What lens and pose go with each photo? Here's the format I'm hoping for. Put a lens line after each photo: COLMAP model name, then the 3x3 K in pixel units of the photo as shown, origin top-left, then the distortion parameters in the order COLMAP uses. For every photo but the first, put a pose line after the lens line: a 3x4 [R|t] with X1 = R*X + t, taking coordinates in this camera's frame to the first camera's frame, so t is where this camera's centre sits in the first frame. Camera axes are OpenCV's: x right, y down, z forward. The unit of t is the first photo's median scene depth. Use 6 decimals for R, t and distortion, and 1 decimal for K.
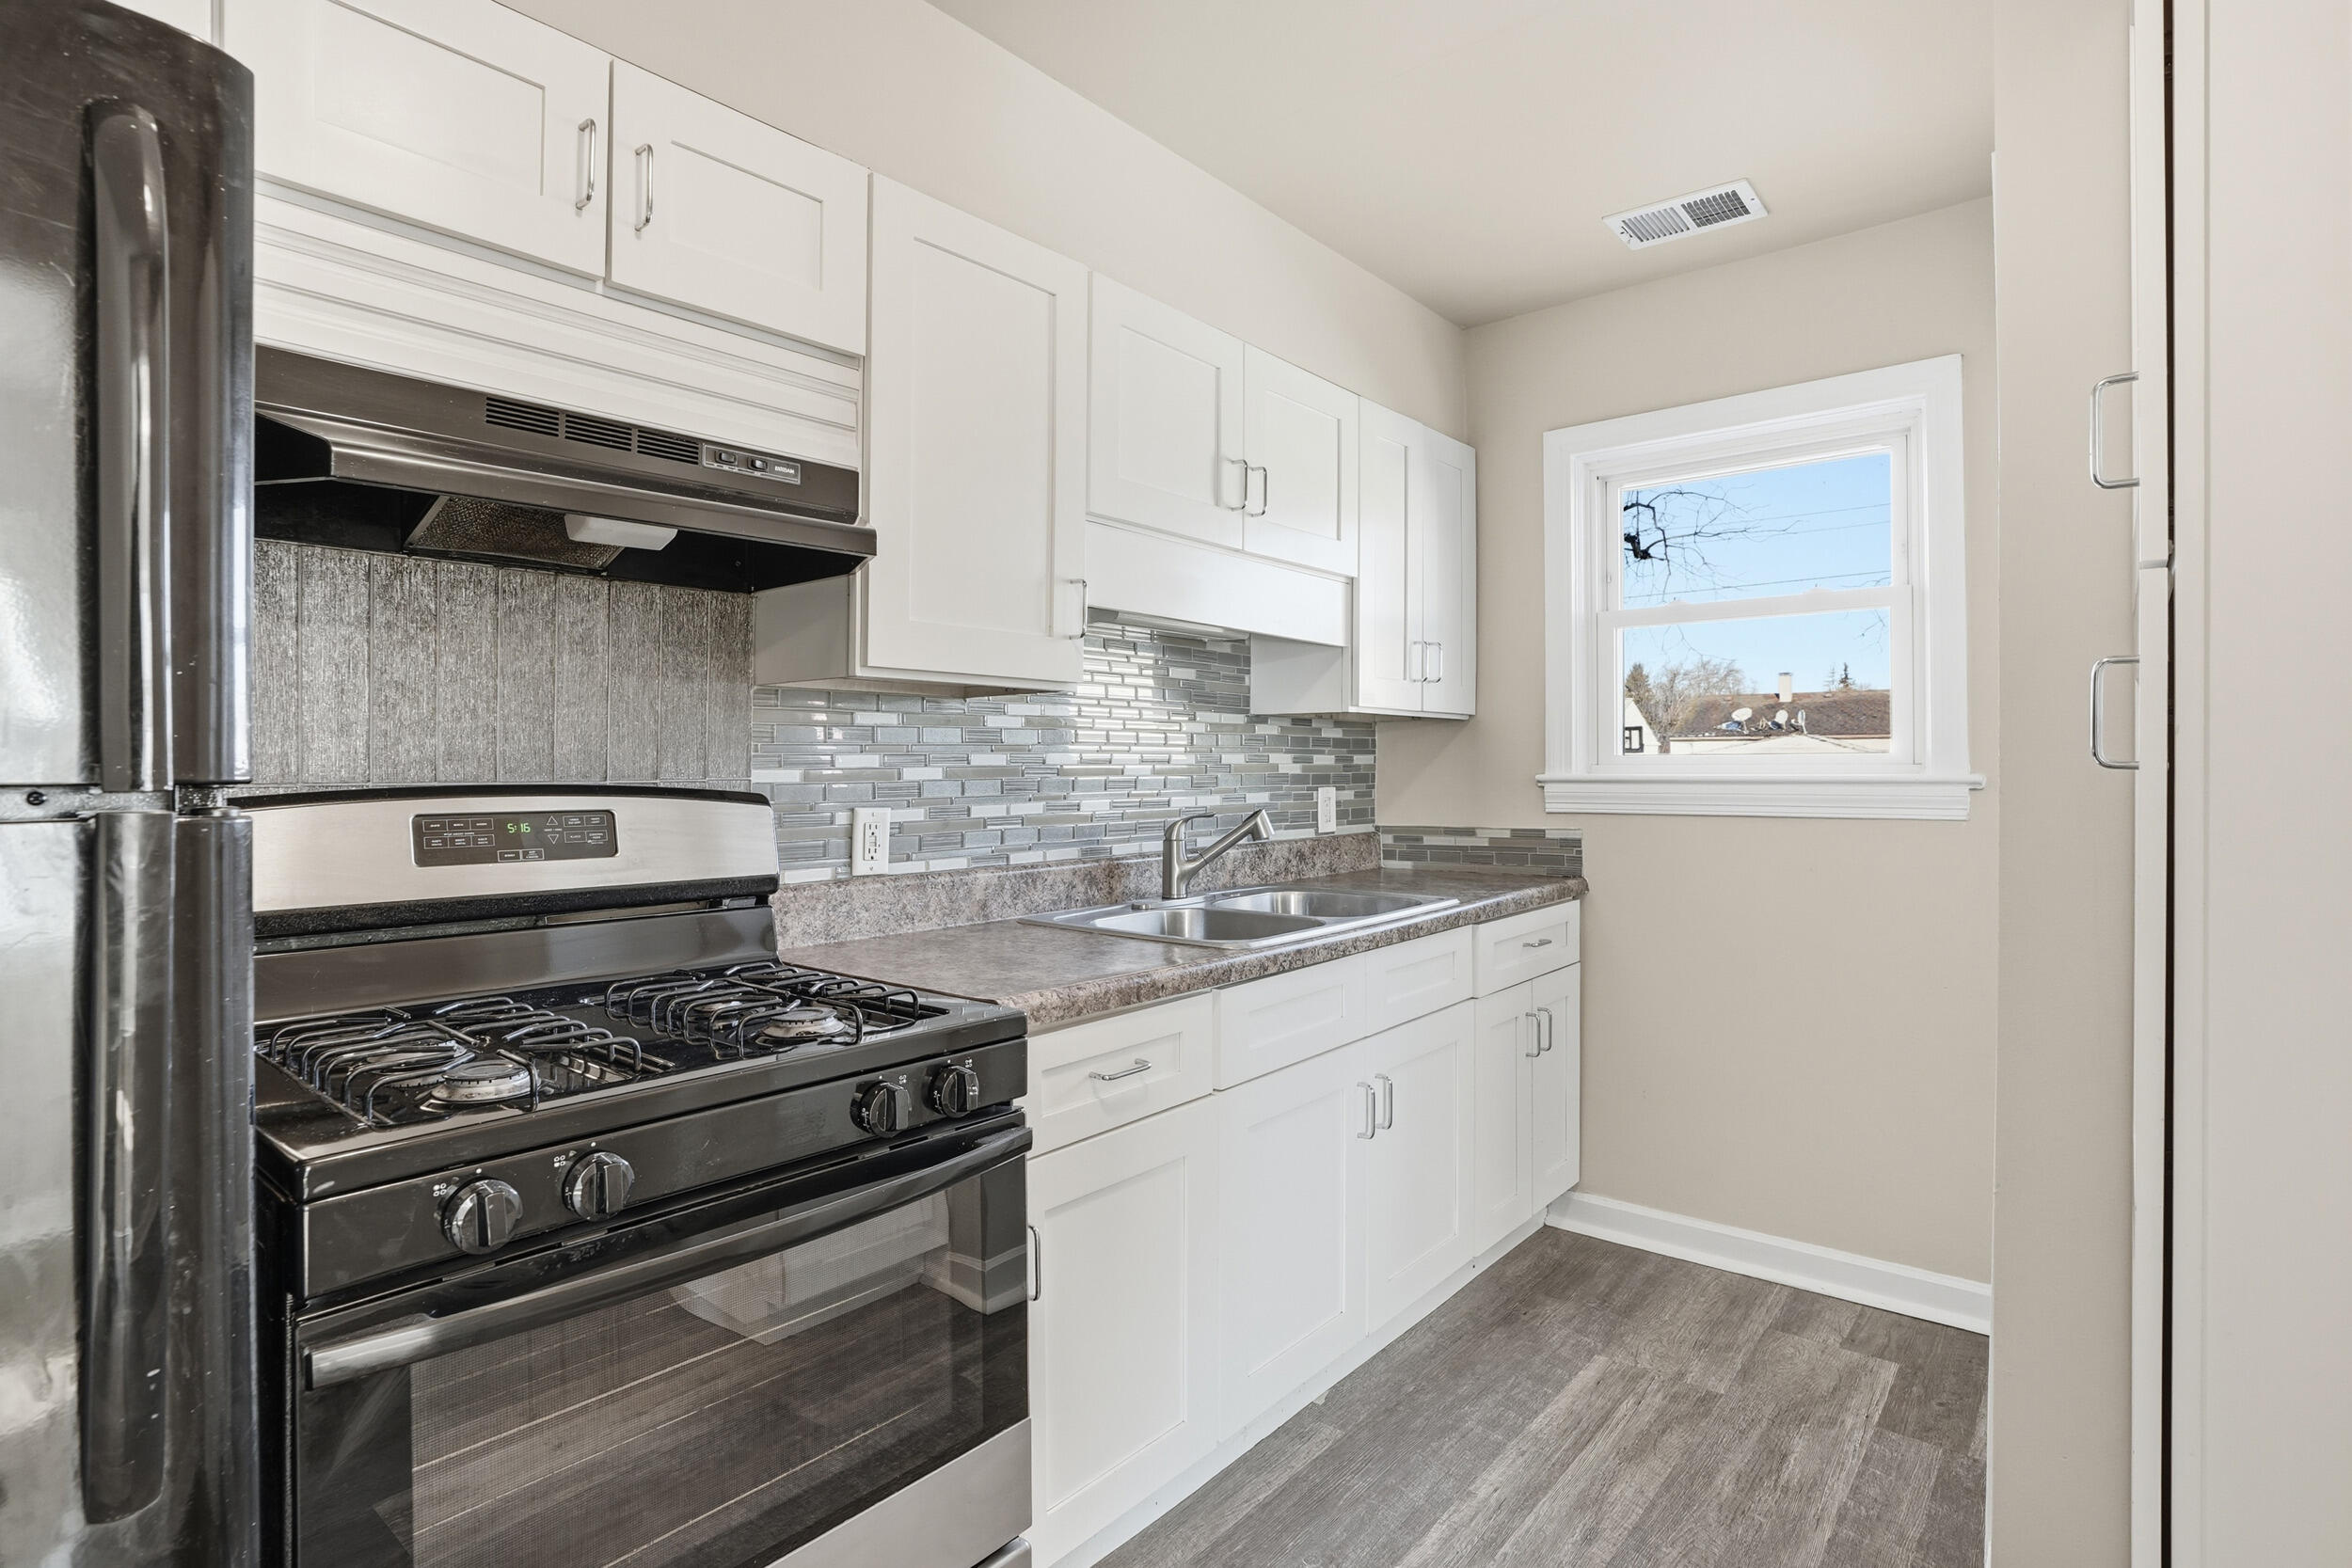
lens RADIAL K [[1088.0, 0, 1176.0], [0, 1088.0, 784.0], [0, 0, 1]] dist [-0.070768, 0.027407]
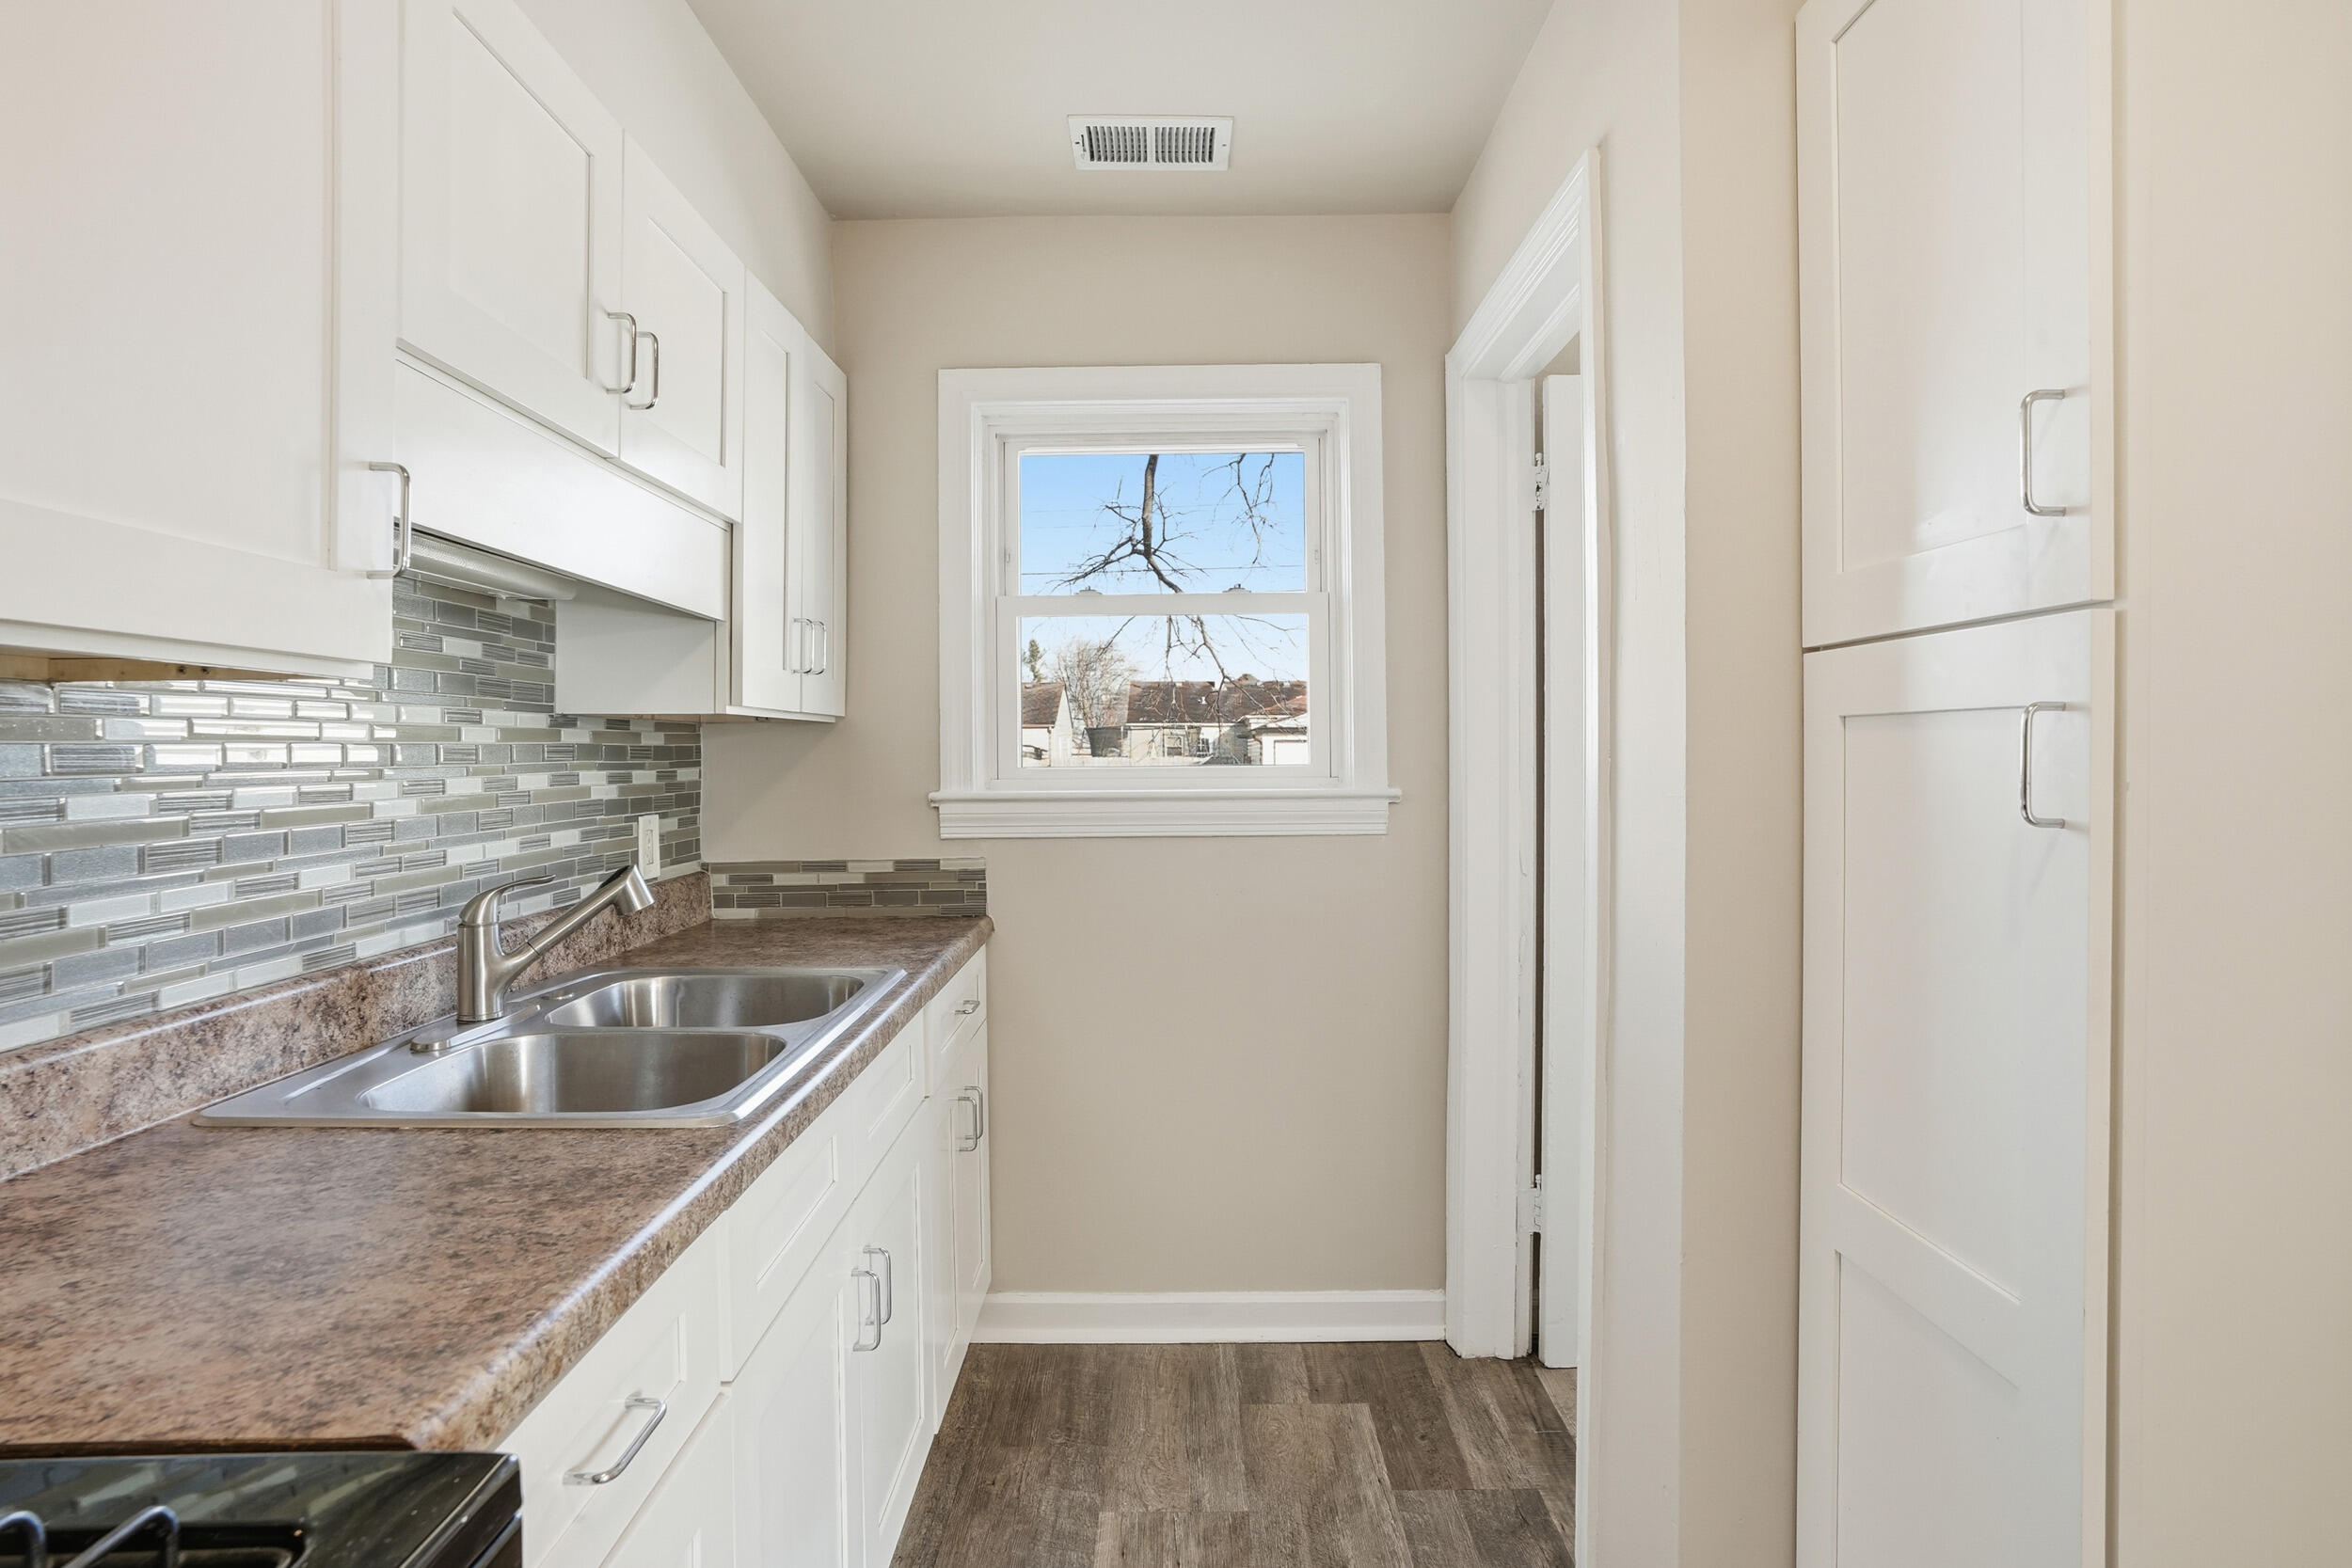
lens RADIAL K [[1196.3, 0, 1170.7], [0, 1196.3, 775.3], [0, 0, 1]] dist [-0.060554, 0.028754]
pose [[0.775404, -0.014127, 0.631308, -0.105723], [0.016821, 0.999857, 0.001713, -0.023737], [-0.631242, 0.009291, 0.775531, 0.229748]]
